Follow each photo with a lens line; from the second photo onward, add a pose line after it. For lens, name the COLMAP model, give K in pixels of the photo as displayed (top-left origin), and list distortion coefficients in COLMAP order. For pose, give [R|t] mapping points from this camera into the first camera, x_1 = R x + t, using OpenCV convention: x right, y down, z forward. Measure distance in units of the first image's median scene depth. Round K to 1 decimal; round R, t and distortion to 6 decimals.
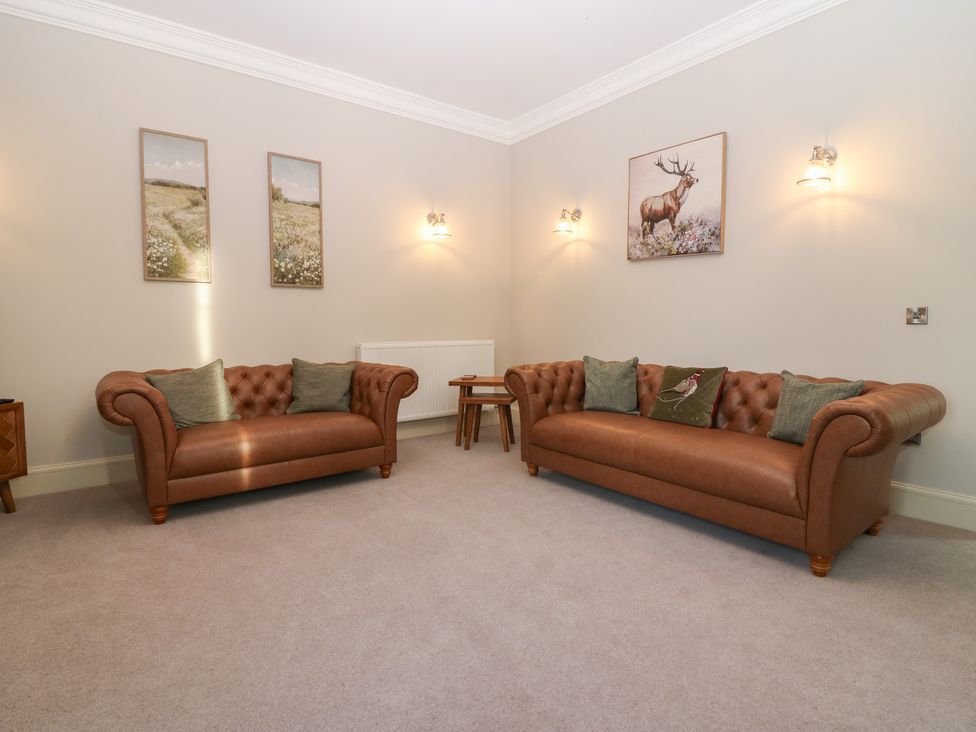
lens RADIAL K [[522.0, 0, 487.6], [0, 522.0, 363.7], [0, 0, 1]] dist [-0.002770, -0.008592]
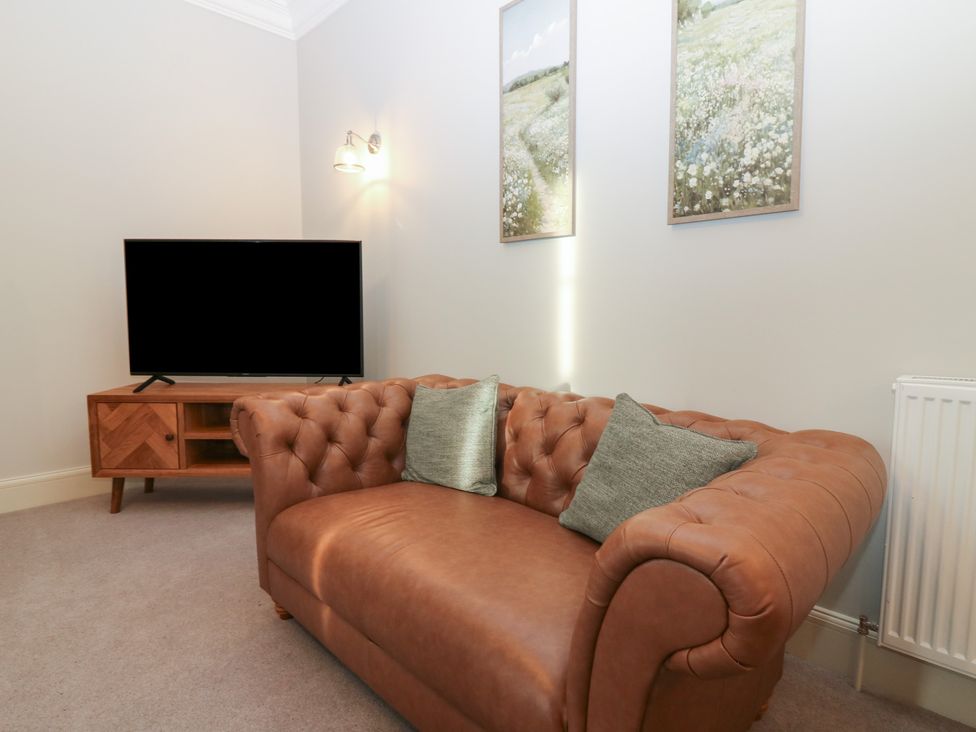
lens RADIAL K [[522.0, 0, 488.0], [0, 522.0, 356.5], [0, 0, 1]] dist [-0.002770, -0.008592]
pose [[0.168802, 0.089394, -0.981588, 0.010192], [-0.080777, 0.993783, 0.076613, -0.060449], [0.982334, 0.066357, 0.174974, 0.802015]]
